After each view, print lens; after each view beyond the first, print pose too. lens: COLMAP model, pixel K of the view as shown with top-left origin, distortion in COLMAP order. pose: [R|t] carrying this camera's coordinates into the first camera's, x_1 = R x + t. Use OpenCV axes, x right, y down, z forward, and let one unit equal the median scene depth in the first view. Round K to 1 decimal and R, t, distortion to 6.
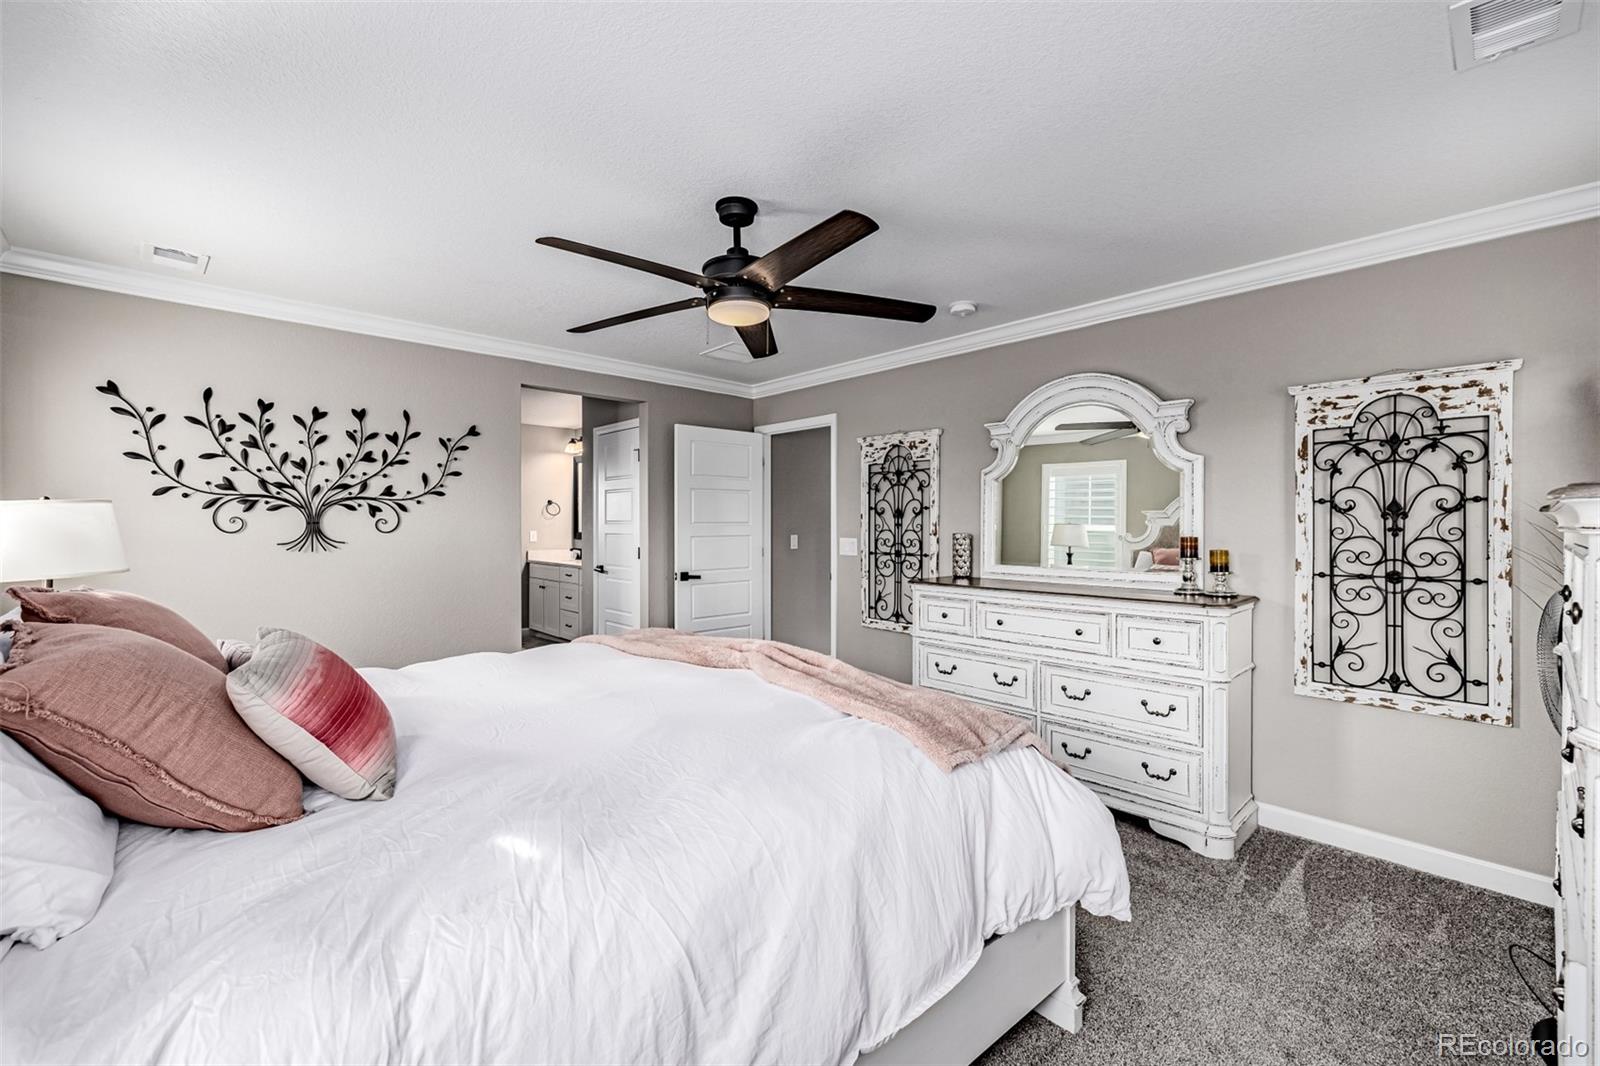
lens RADIAL K [[669.6, 0, 799.5], [0, 669.6, 529.2], [0, 0, 1]] dist [-0.003517, 0.000048]
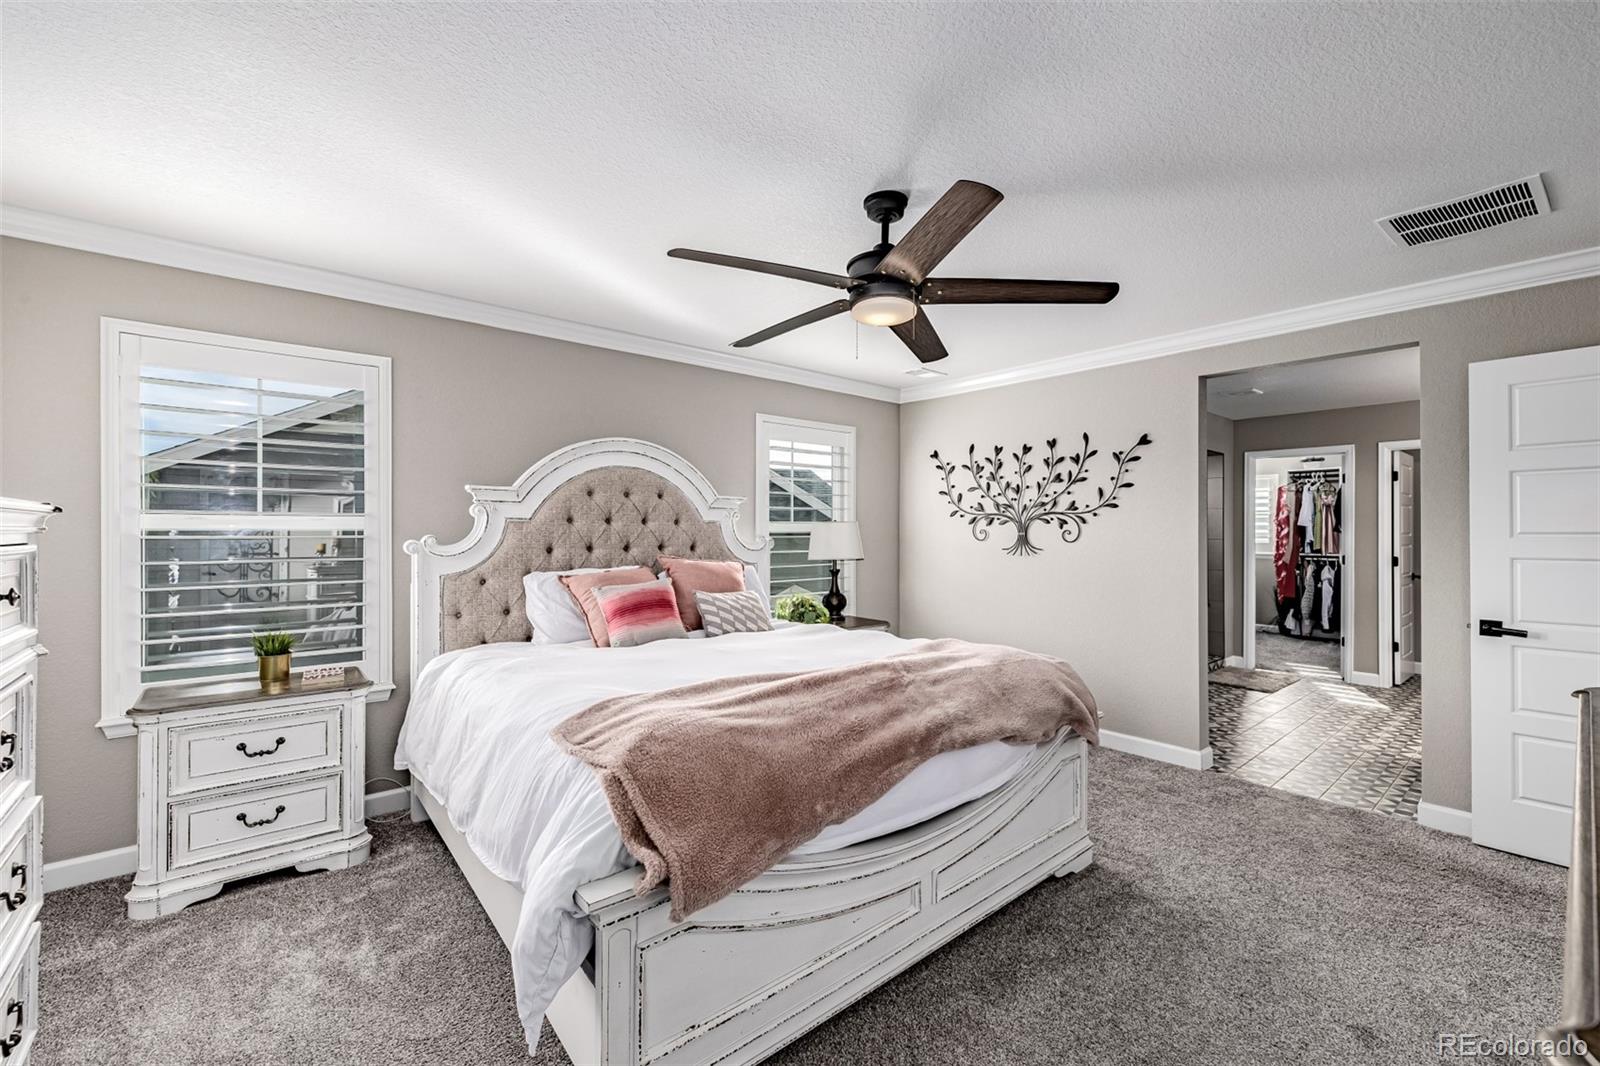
lens RADIAL K [[669.6, 0, 801.9], [0, 669.6, 533.5], [0, 0, 1]] dist [-0.003517, 0.000048]
pose [[-0.044738, -0.004792, -0.998987, 0.580366], [-0.014535, 0.999886, -0.004145, 0.001887], [0.998893, 0.014335, -0.044803, 0.620360]]
